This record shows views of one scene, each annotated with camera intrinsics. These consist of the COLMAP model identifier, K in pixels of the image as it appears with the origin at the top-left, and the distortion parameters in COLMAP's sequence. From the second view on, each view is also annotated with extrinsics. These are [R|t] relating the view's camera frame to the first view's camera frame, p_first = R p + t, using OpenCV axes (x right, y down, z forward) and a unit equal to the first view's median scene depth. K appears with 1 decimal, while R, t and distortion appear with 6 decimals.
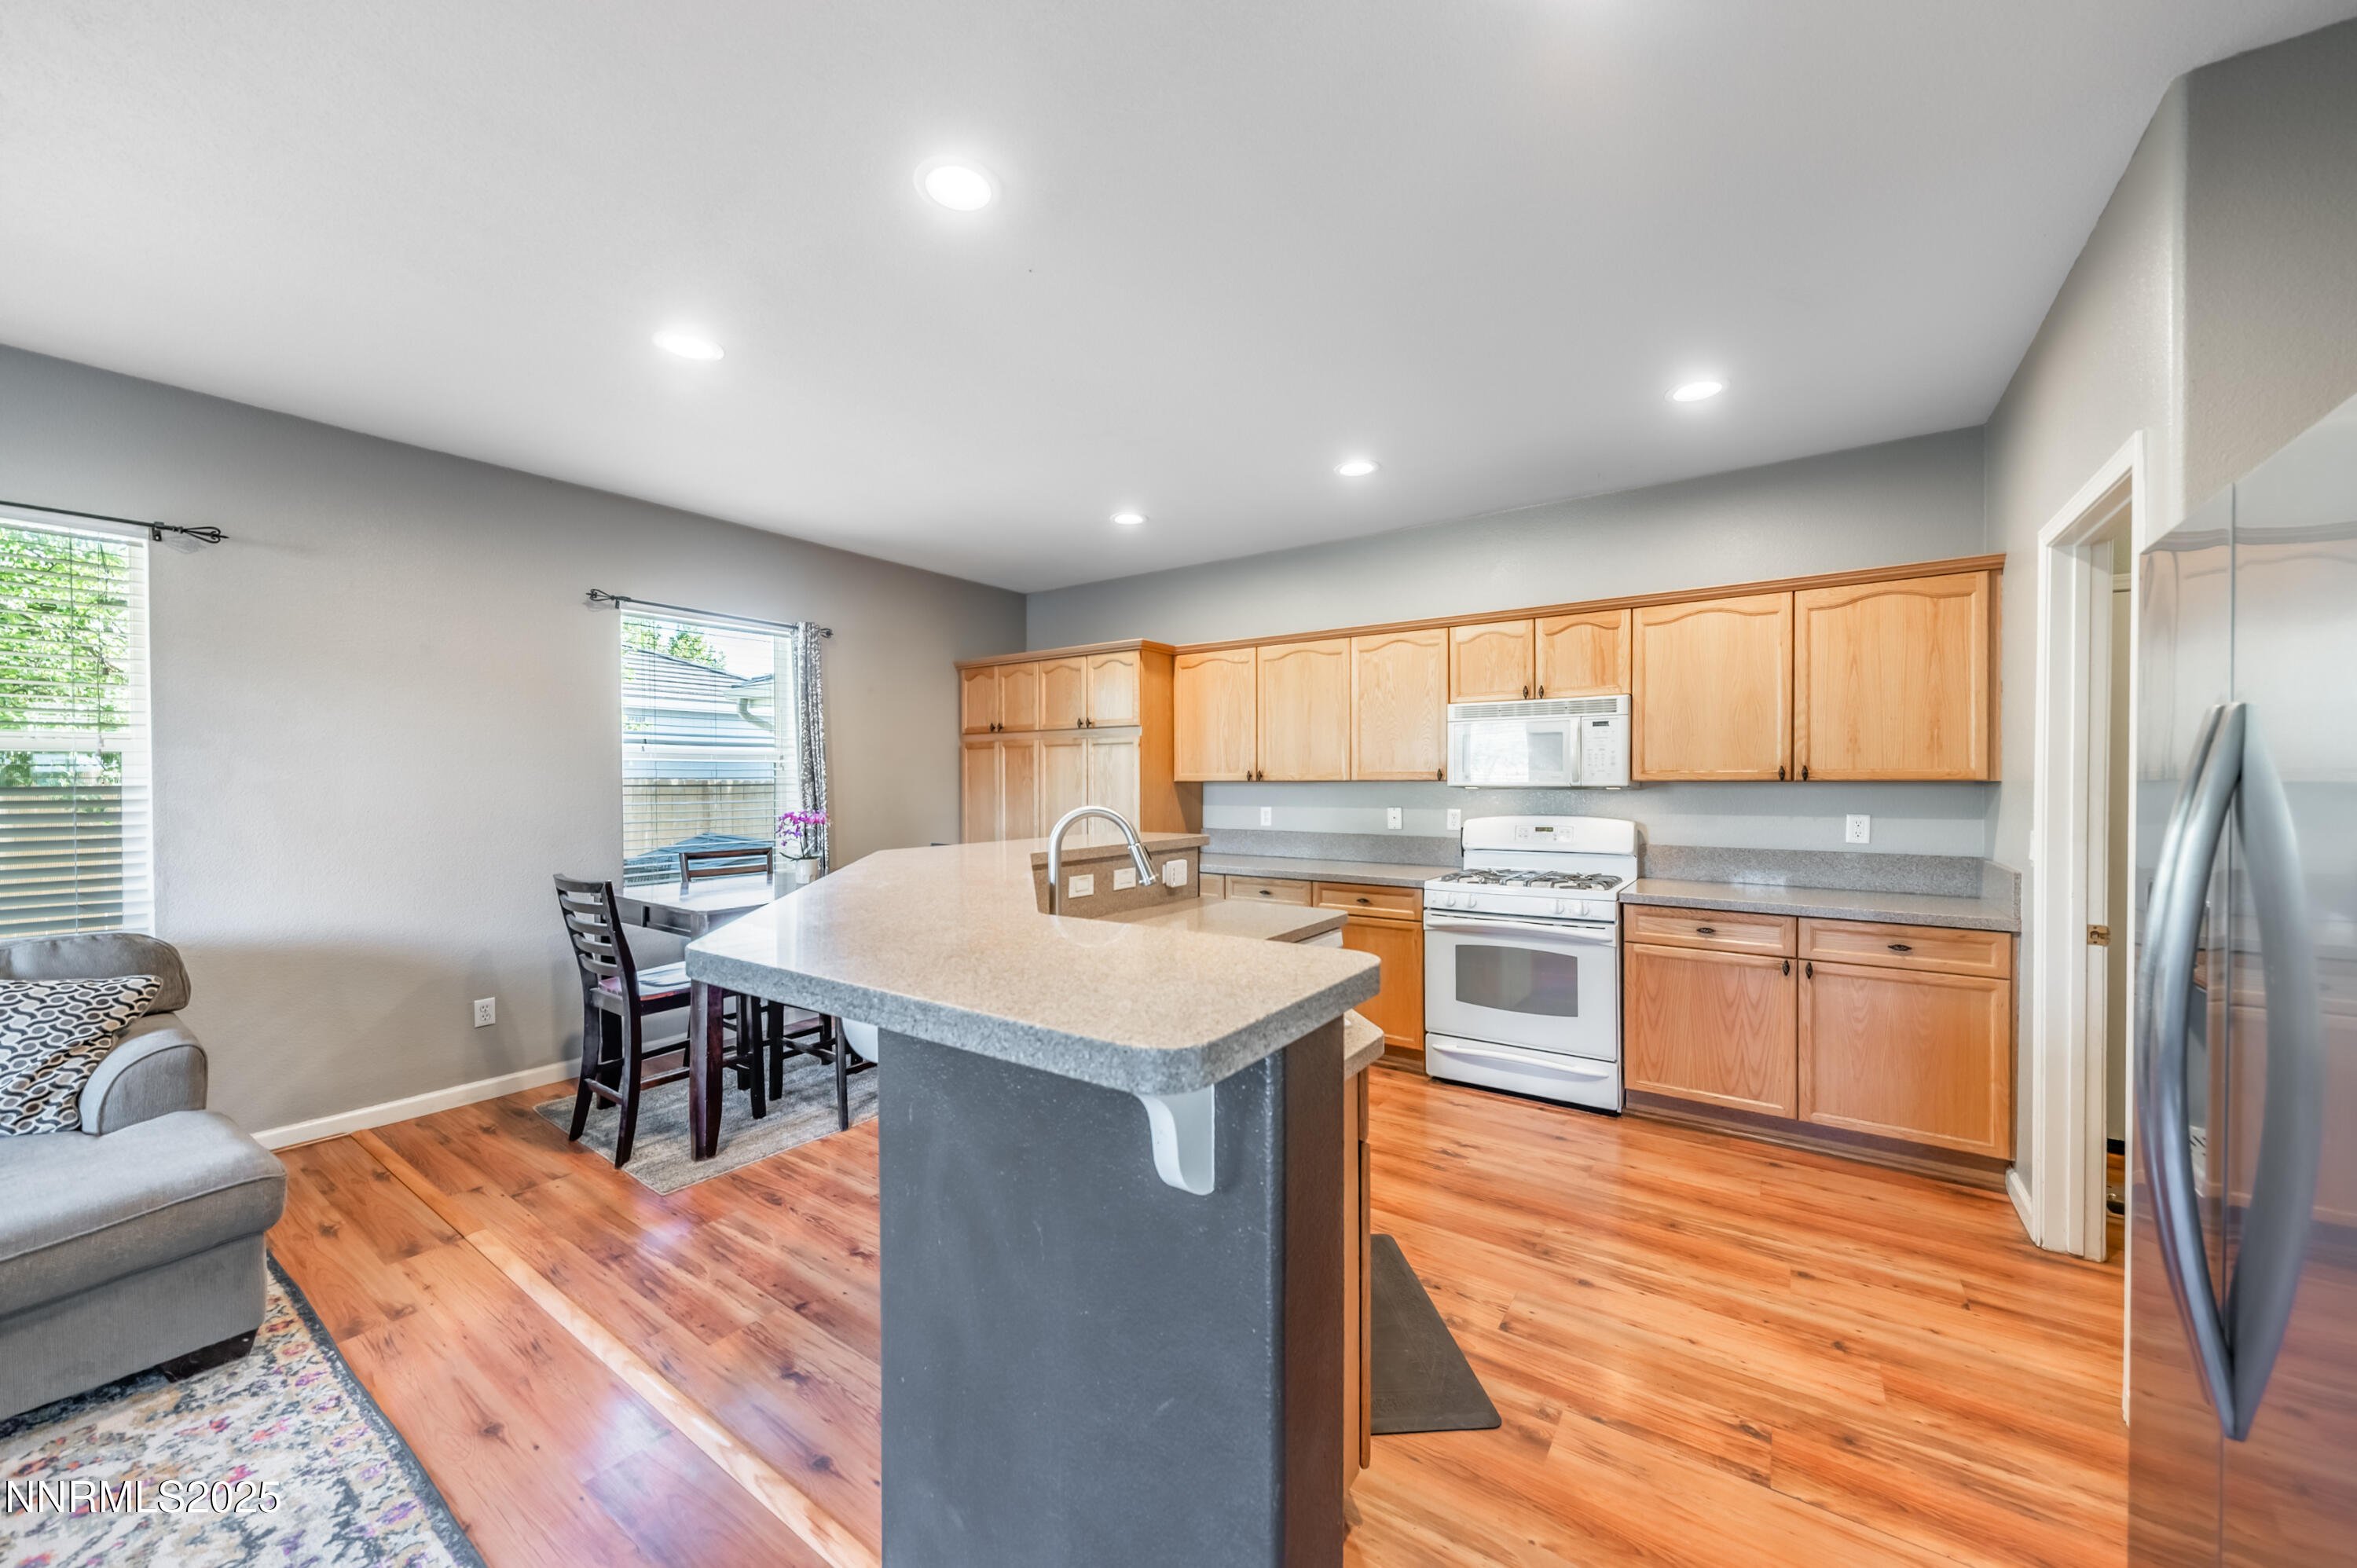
lens RADIAL K [[830.3, 0, 1163.2], [0, 830.3, 780.9], [0, 0, 1]] dist [0.005890, -0.001168]
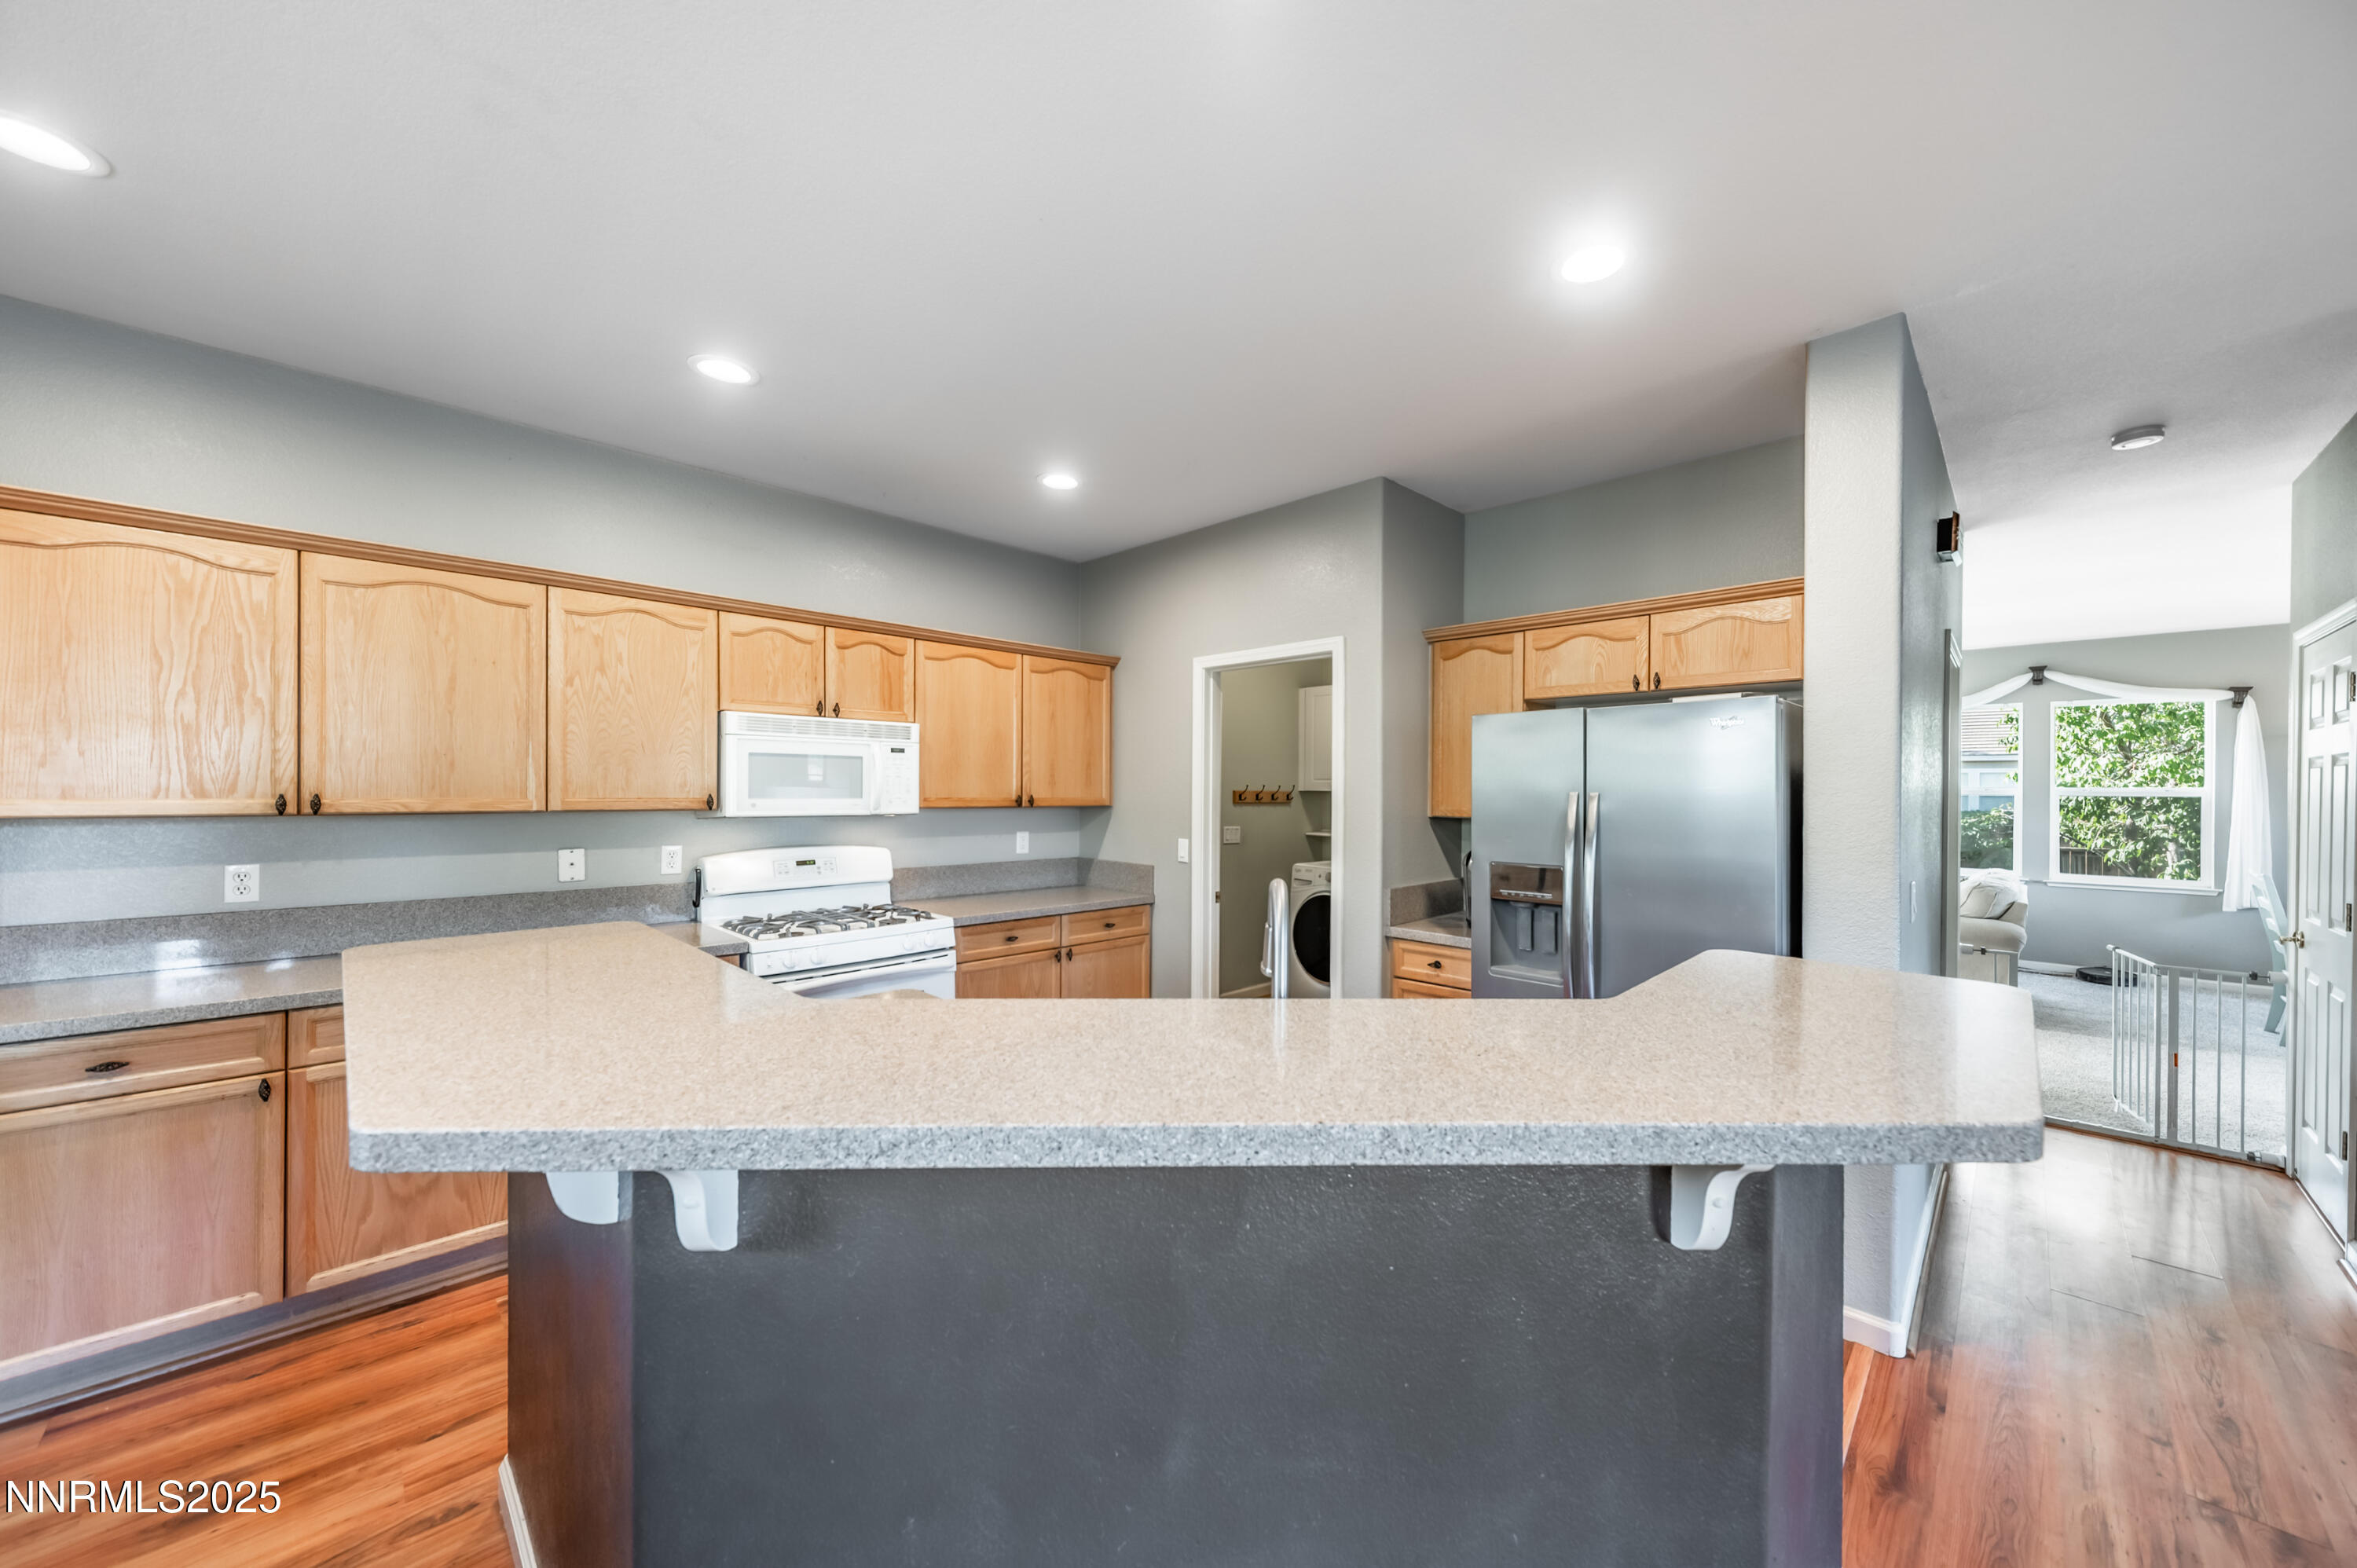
lens RADIAL K [[830.3, 0, 1218.2], [0, 830.3, 790.7], [0, 0, 1]] dist [0.005890, -0.001168]
pose [[0.160457, 0.004072, 0.987034, -0.383458], [-0.005745, 0.999978, -0.003192, -0.020077], [-0.987026, -0.005158, 0.160477, 0.470001]]
